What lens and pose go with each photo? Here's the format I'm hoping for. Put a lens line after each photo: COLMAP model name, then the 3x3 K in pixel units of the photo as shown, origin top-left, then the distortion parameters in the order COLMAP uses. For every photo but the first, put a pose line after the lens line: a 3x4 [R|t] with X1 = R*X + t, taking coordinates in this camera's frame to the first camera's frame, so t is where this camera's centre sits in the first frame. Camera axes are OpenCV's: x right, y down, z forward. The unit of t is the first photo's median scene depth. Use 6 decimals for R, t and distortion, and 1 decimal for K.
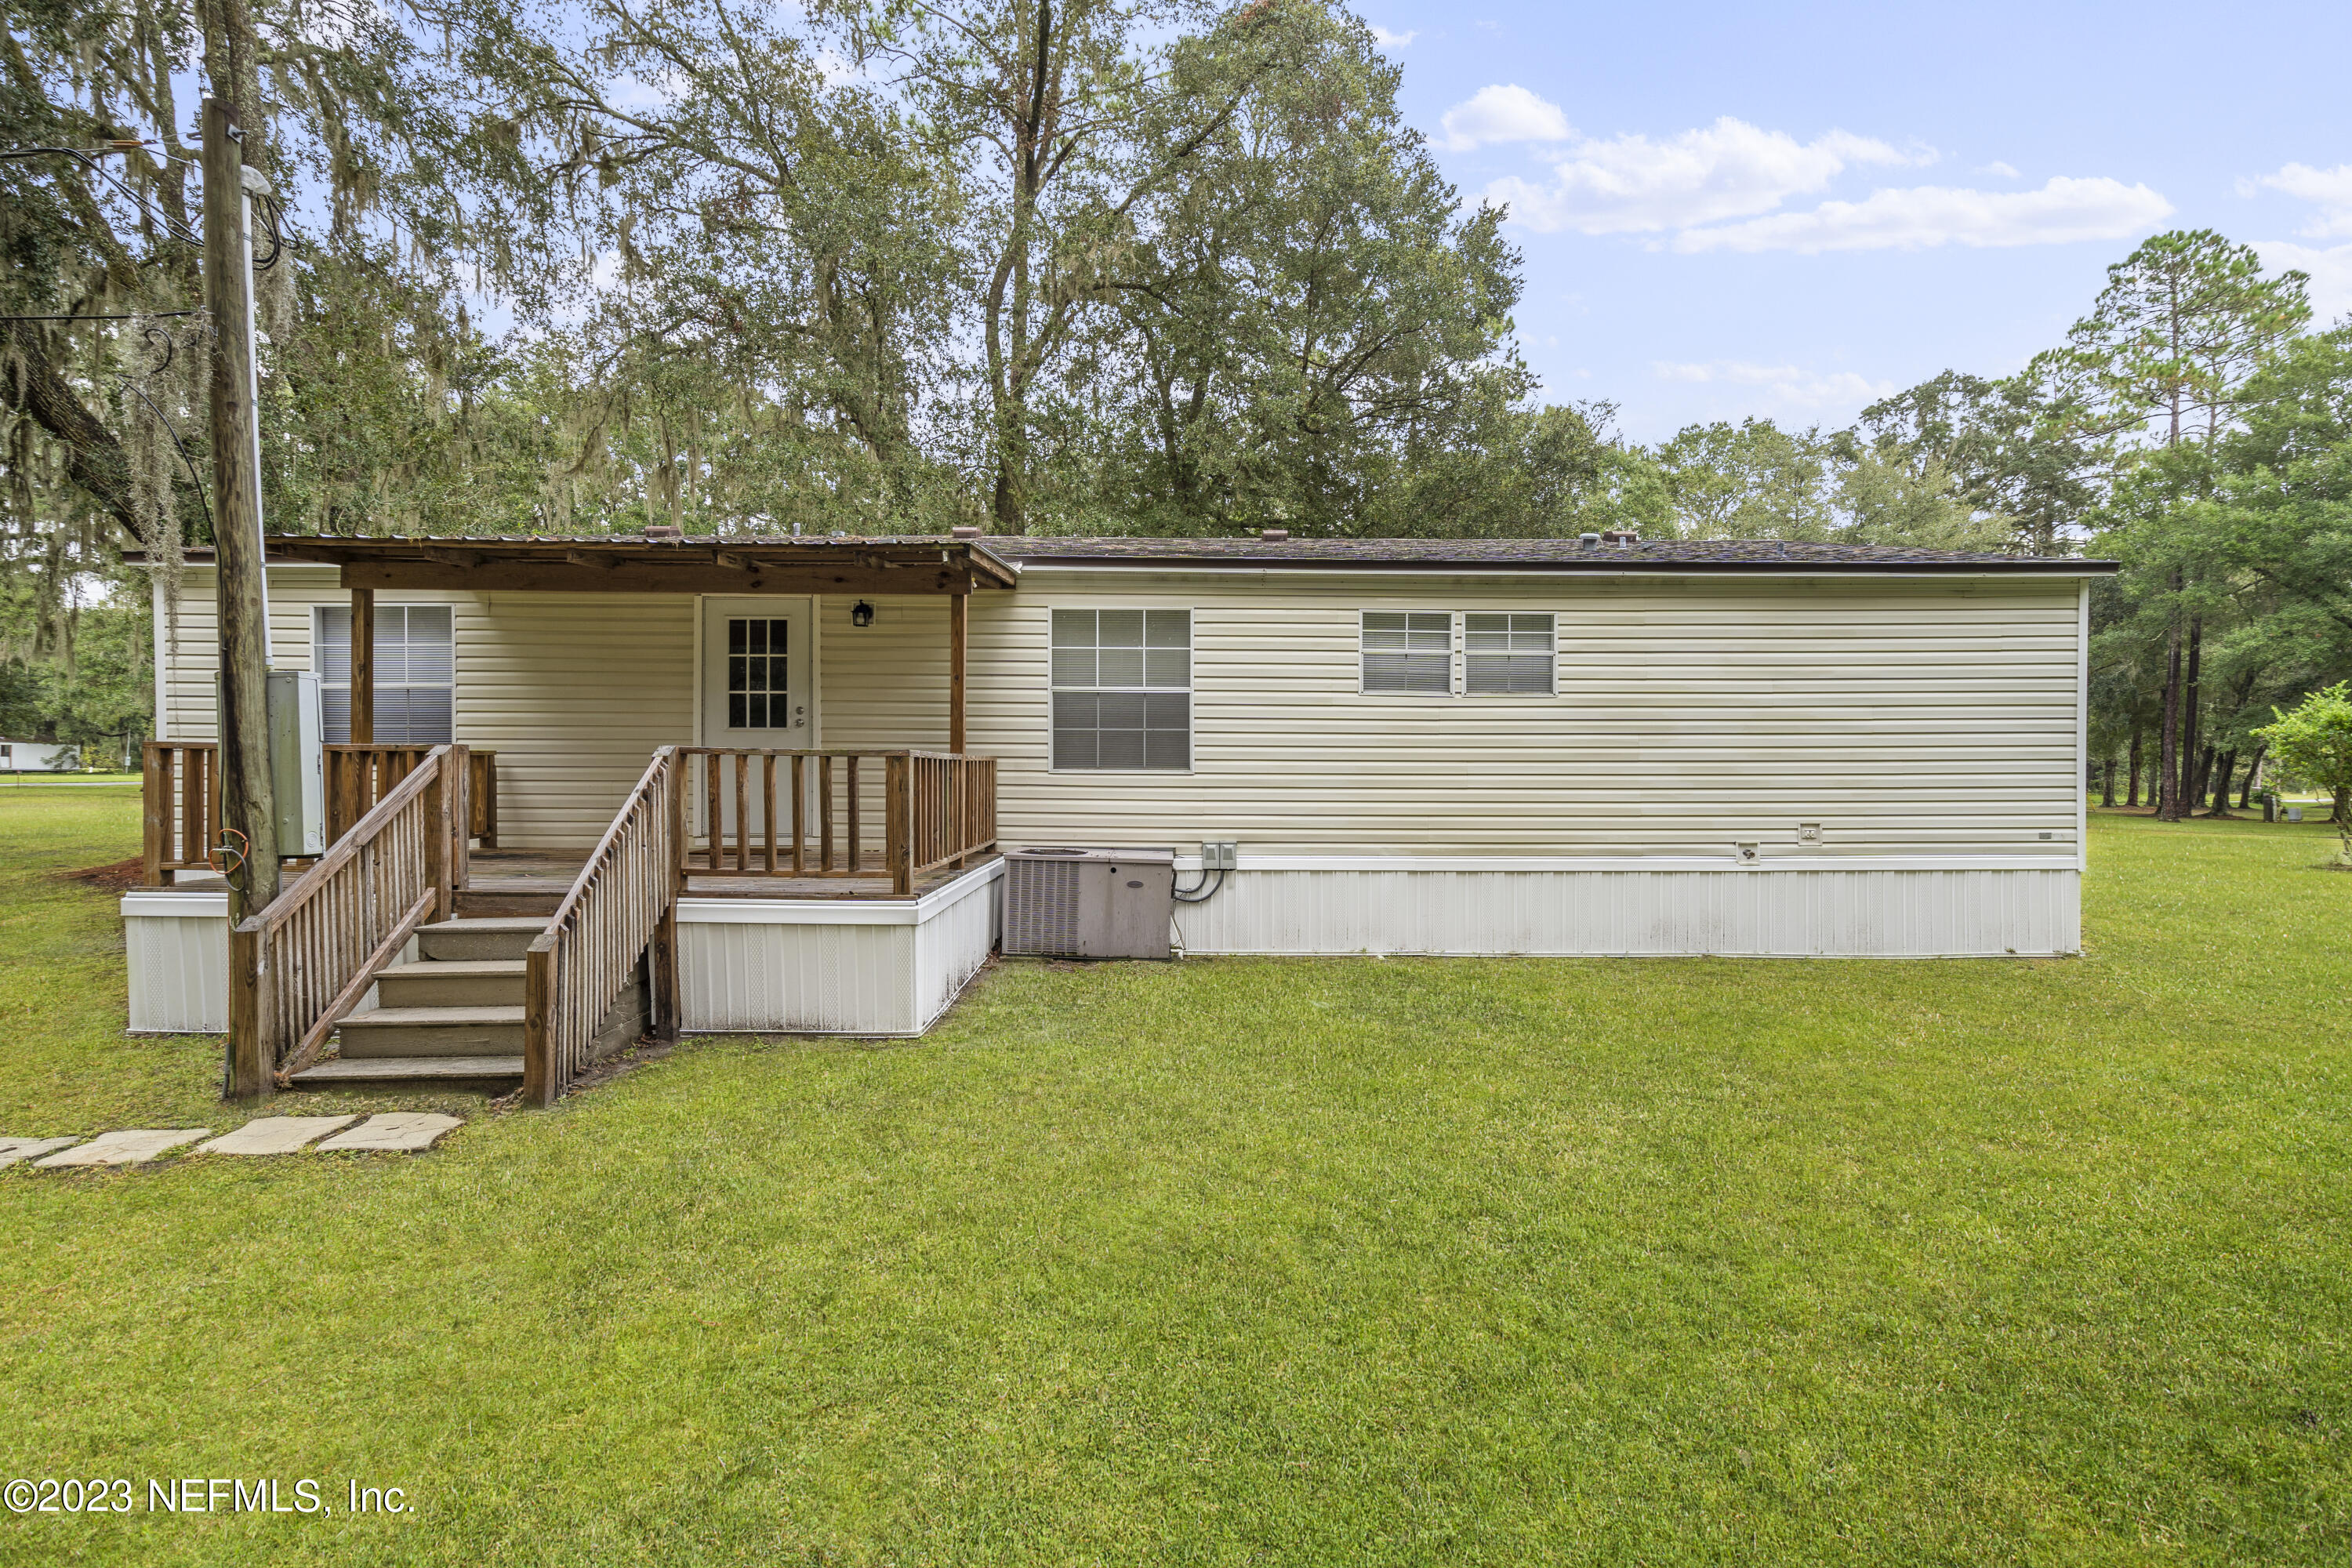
lens RADIAL K [[1073.6, 0, 1186.4], [0, 1073.6, 794.8], [0, 0, 1]] dist [-0.003522, 0.001754]
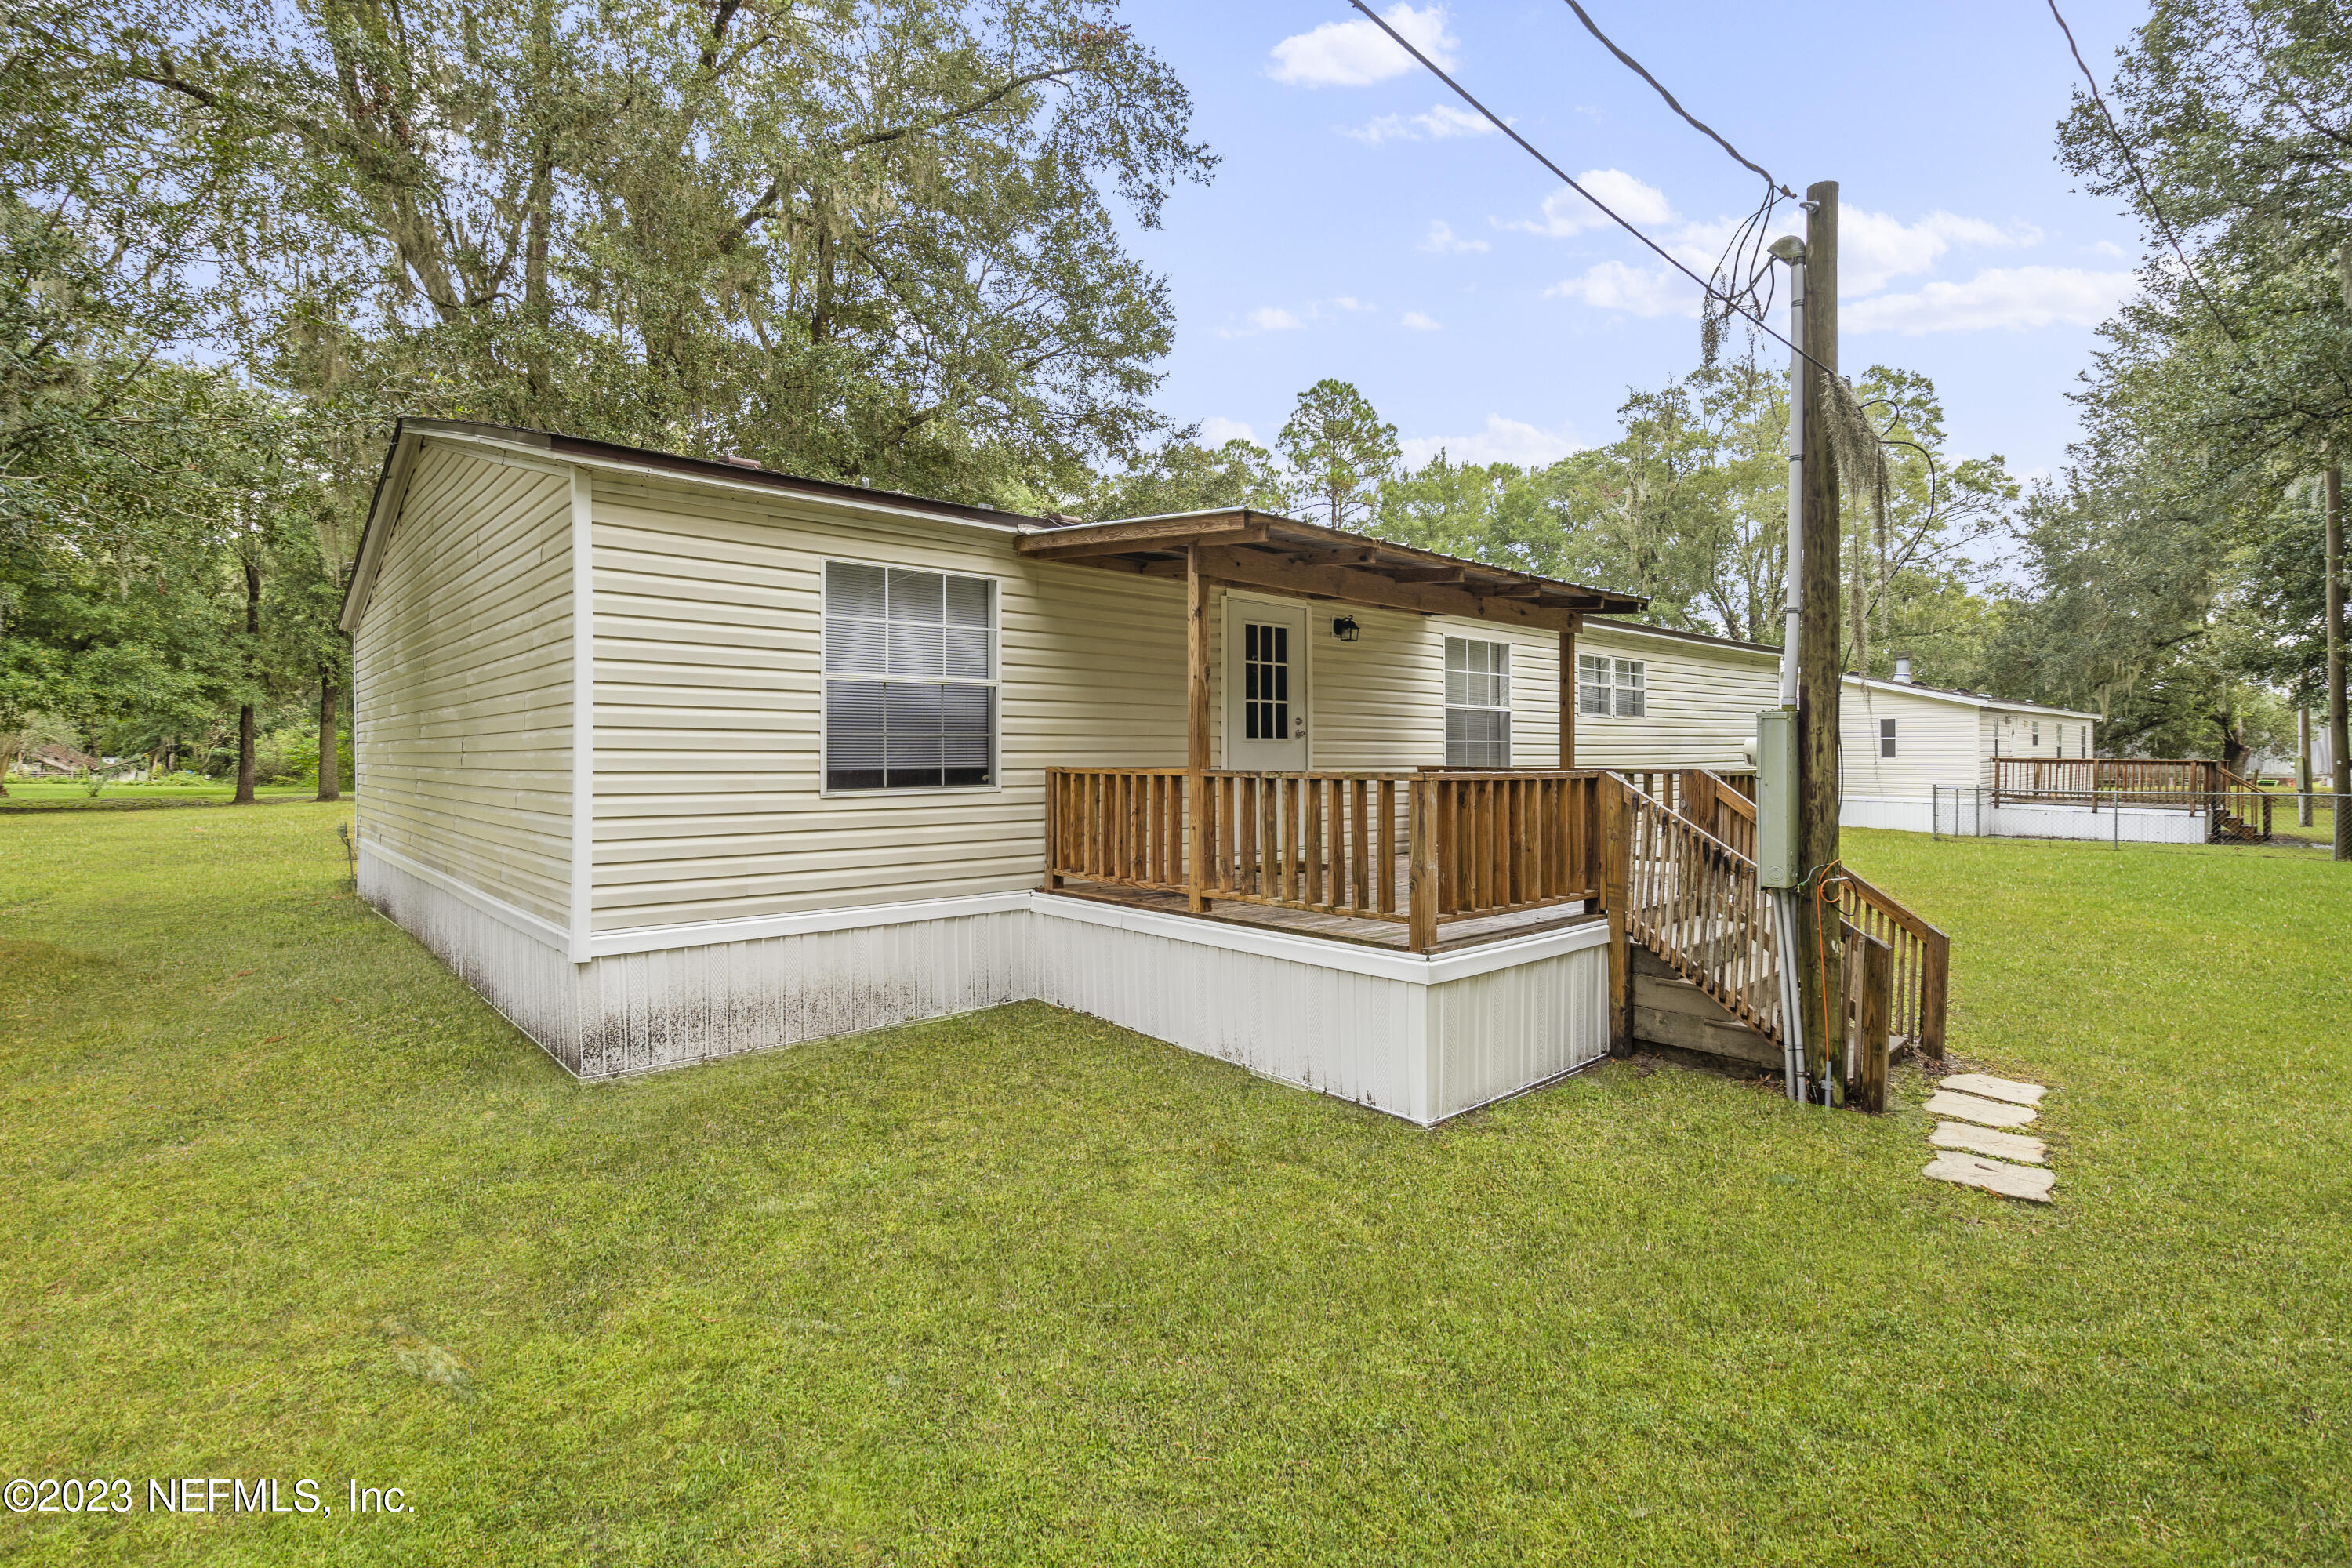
lens RADIAL K [[1073.6, 0, 1186.9], [0, 1073.6, 767.0], [0, 0, 1]] dist [-0.003522, 0.001754]
pose [[0.750157, -0.012947, 0.661133, -1.084051], [0.018863, 0.999820, -0.001824, -0.036129], [-0.660990, 0.013840, 0.750267, 0.323424]]
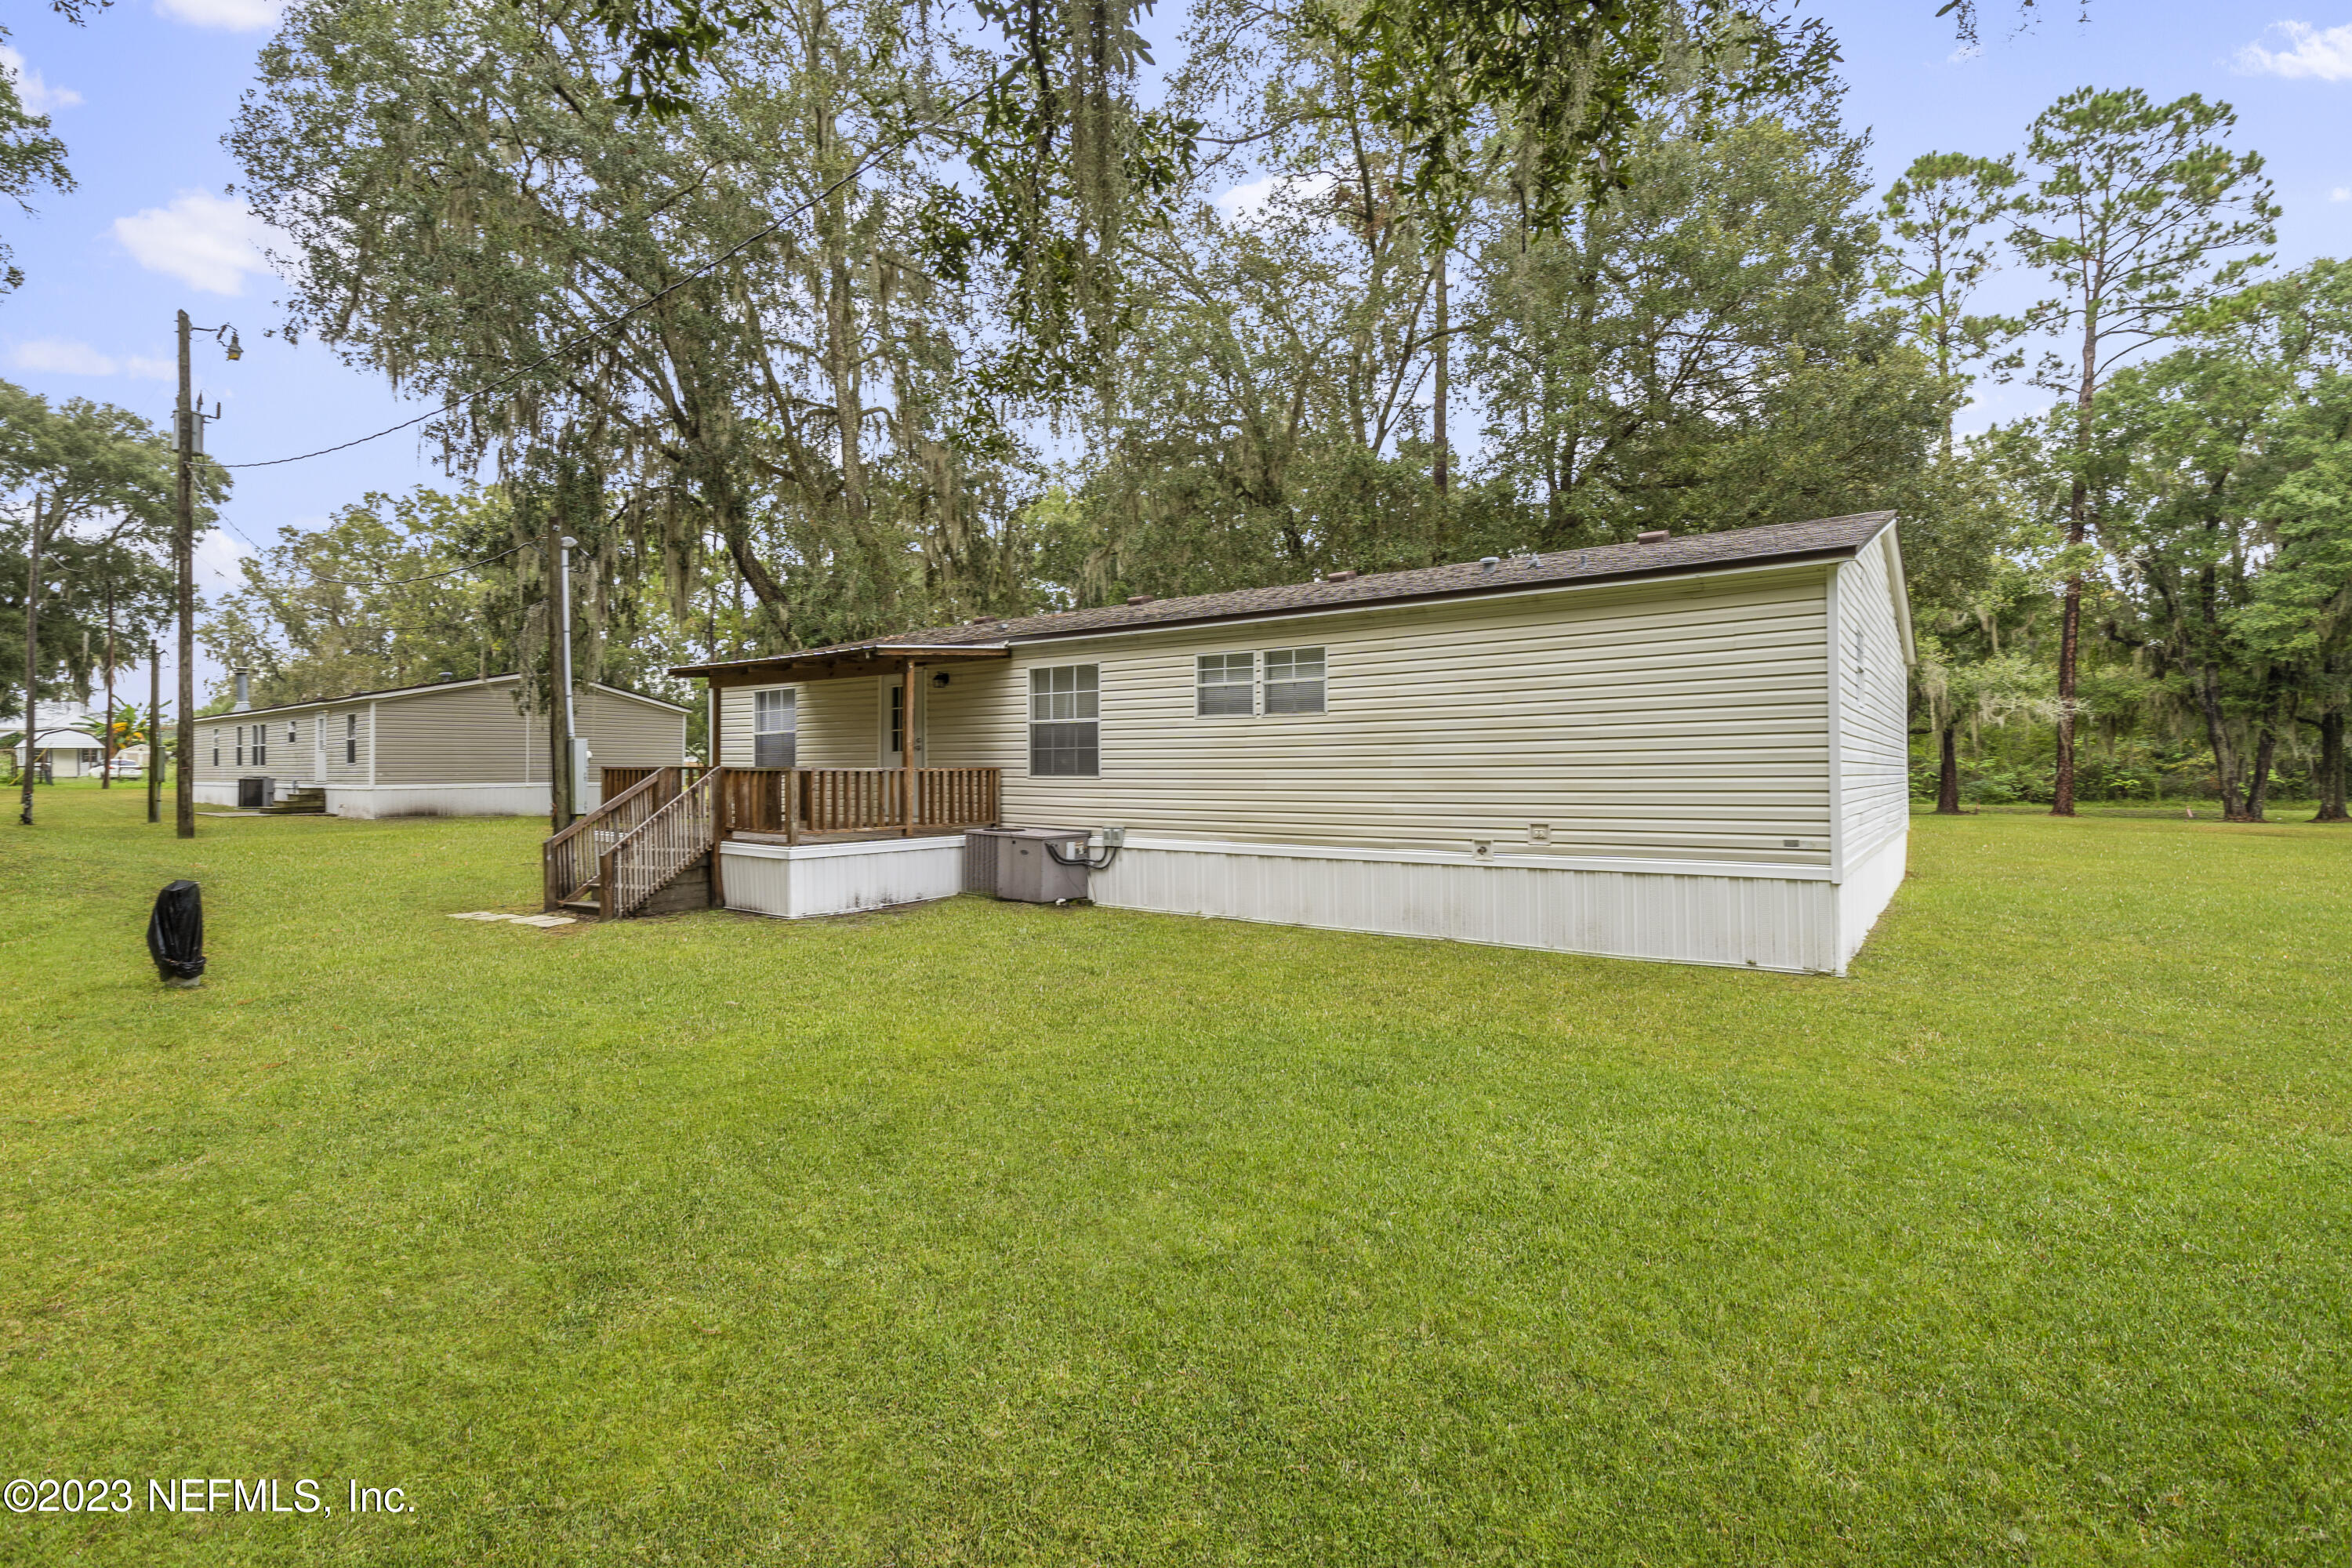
lens RADIAL K [[1073.6, 0, 1185.4], [0, 1073.6, 770.8], [0, 0, 1]] dist [-0.003522, 0.001754]
pose [[0.800300, -0.006509, -0.599564, 0.946901], [-0.008262, 0.999726, -0.021881, 0.000268], [0.599542, 0.022465, 0.800028, -0.067424]]
